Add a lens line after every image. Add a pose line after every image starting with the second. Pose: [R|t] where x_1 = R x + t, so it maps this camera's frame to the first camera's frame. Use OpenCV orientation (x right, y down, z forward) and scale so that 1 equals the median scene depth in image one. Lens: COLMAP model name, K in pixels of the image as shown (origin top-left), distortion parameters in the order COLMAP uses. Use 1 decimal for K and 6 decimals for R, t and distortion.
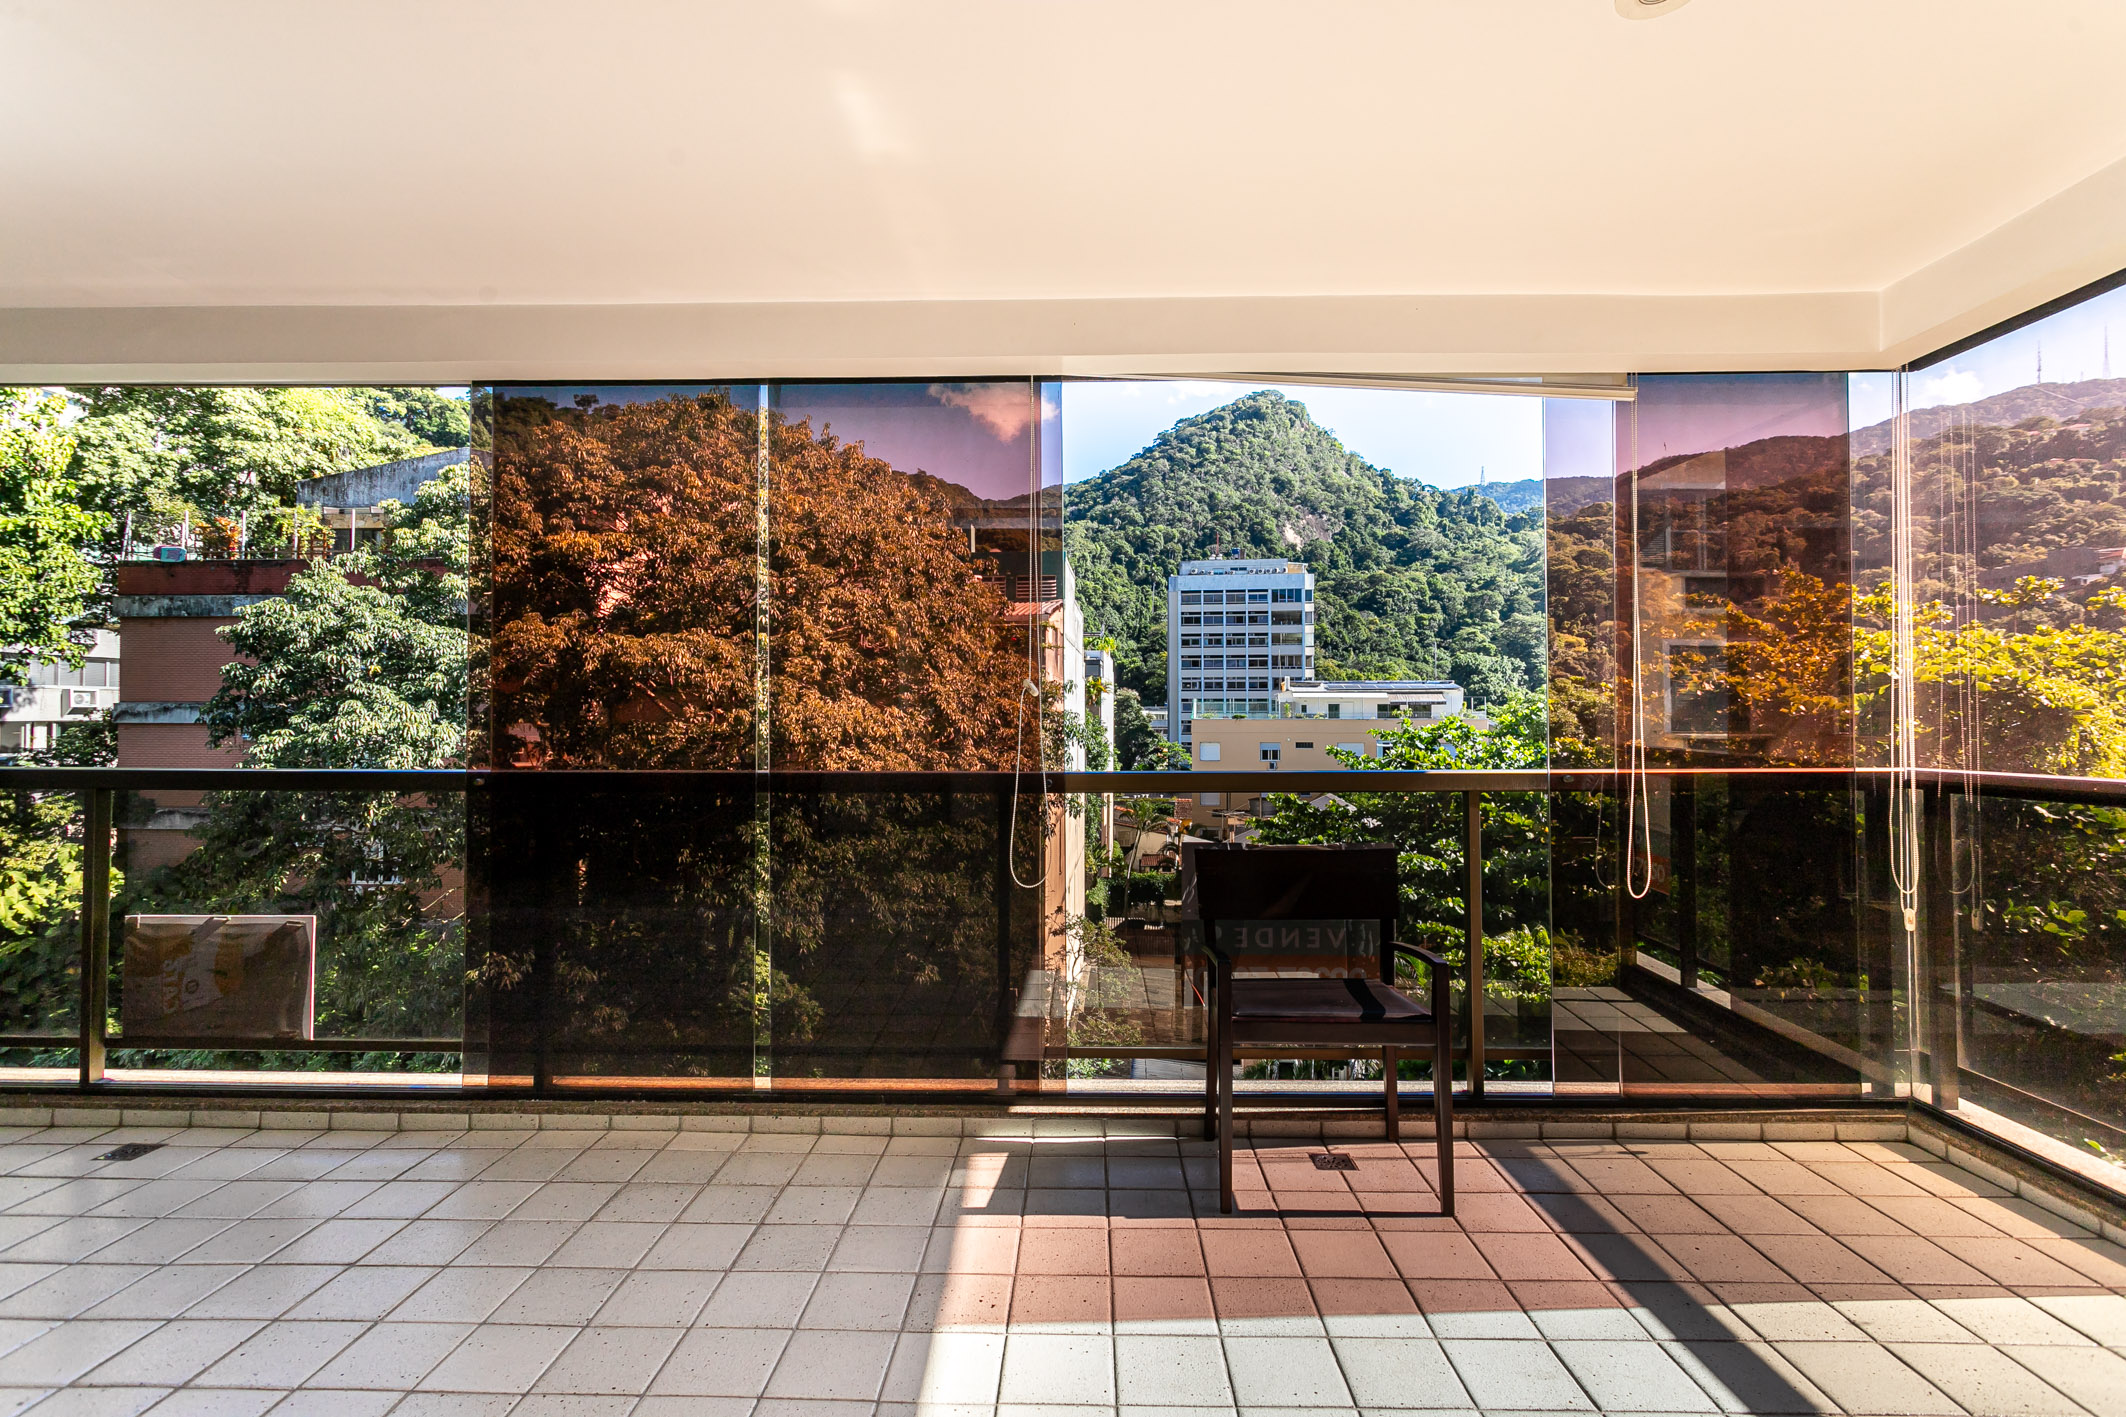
lens RADIAL K [[1002.5, 0, 1064.0], [0, 1002.5, 694.3], [0, 0, 1]] dist [0.001264, 0.000788]
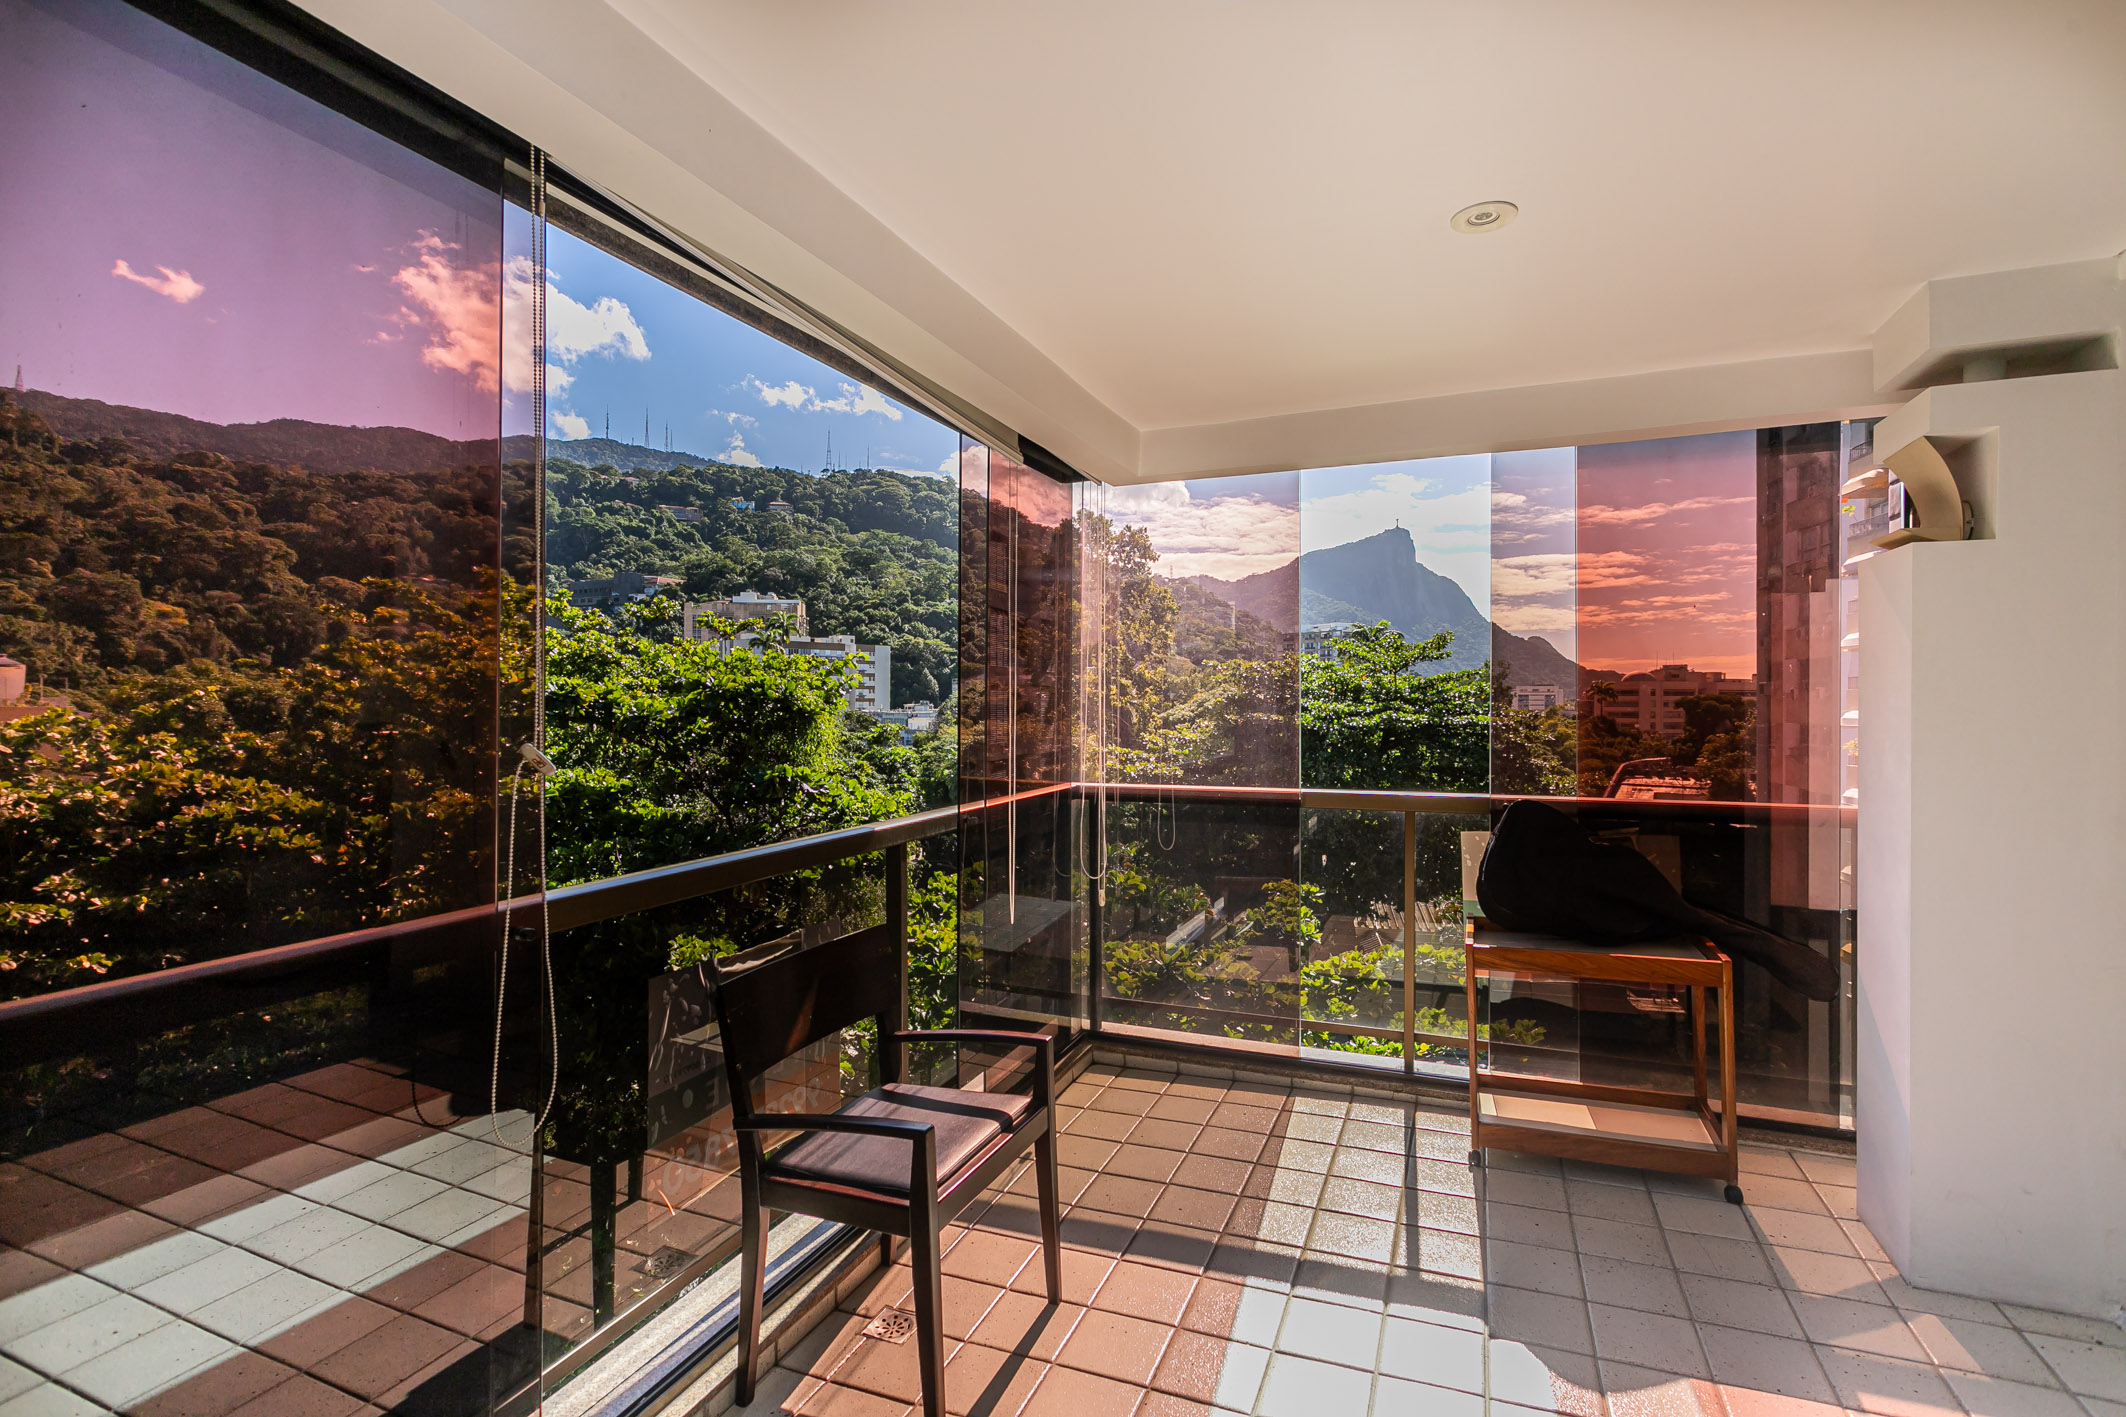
lens RADIAL K [[1002.5, 0, 1064.0], [0, 1002.5, 694.3], [0, 0, 1]] dist [0.001264, 0.000788]
pose [[0.360056, 0.007544, 0.932900, -0.060148], [-0.022121, 0.999755, 0.000453, -0.006641], [-0.932669, -0.020800, 0.360134, 0.079345]]
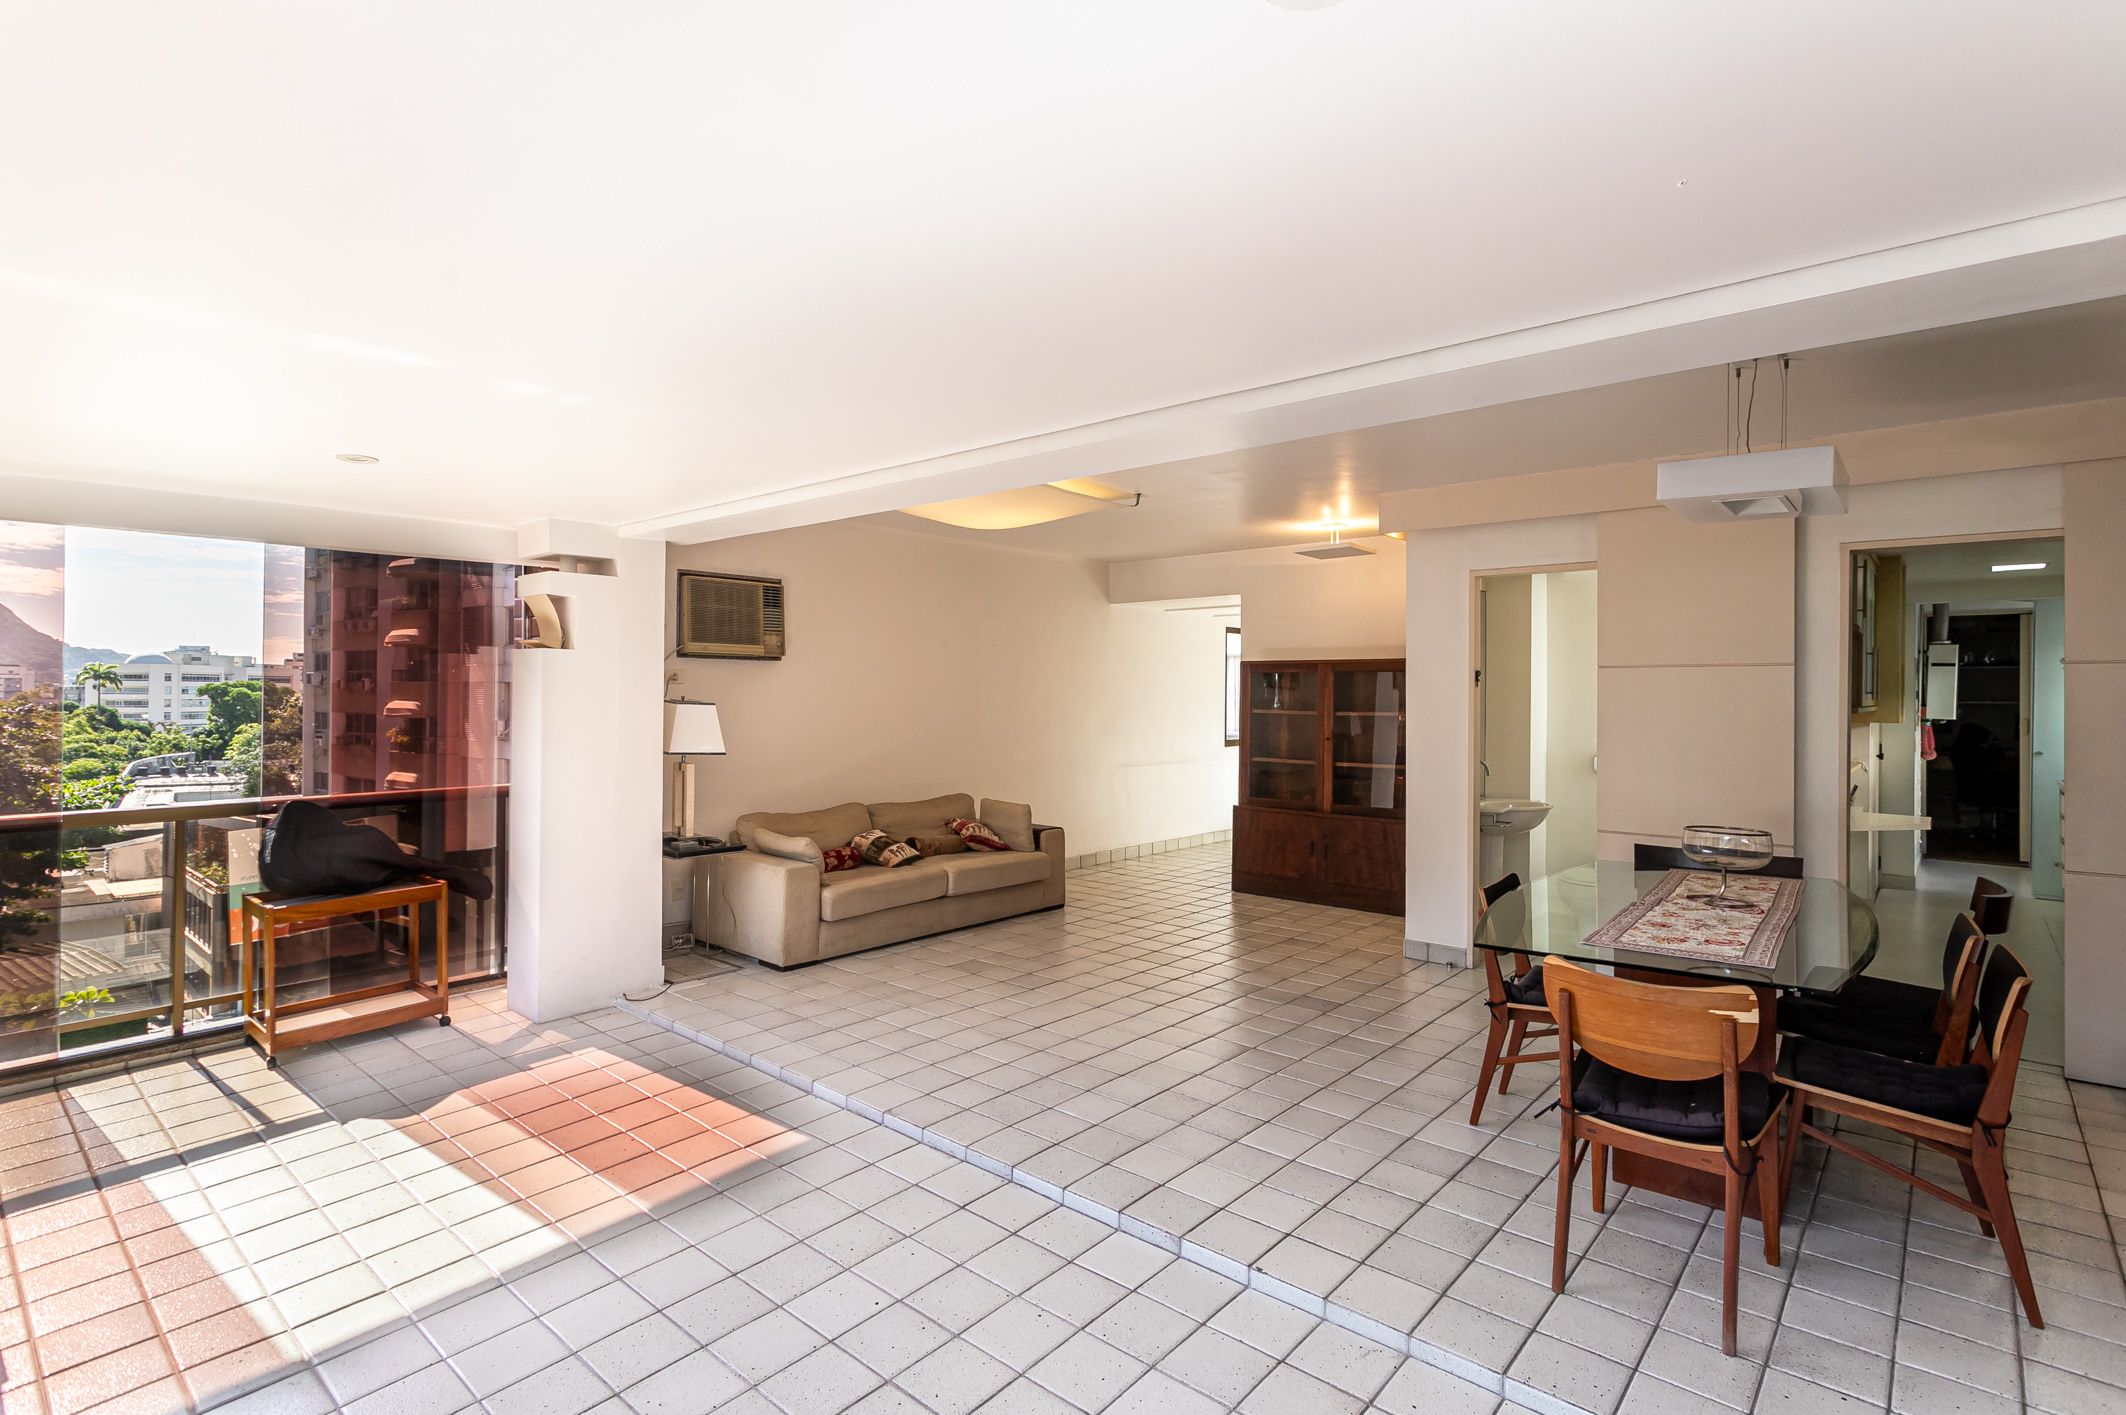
lens RADIAL K [[1031.2, 0, 1043.8], [0, 1031.2, 694.4], [0, 0, 1]] dist [0.003103, 0.001471]
pose [[-0.762965, -0.004464, 0.646425, -0.154342], [-0.018420, 0.999720, -0.014838, -0.014321], [-0.646178, -0.023228, -0.762834, 0.134288]]
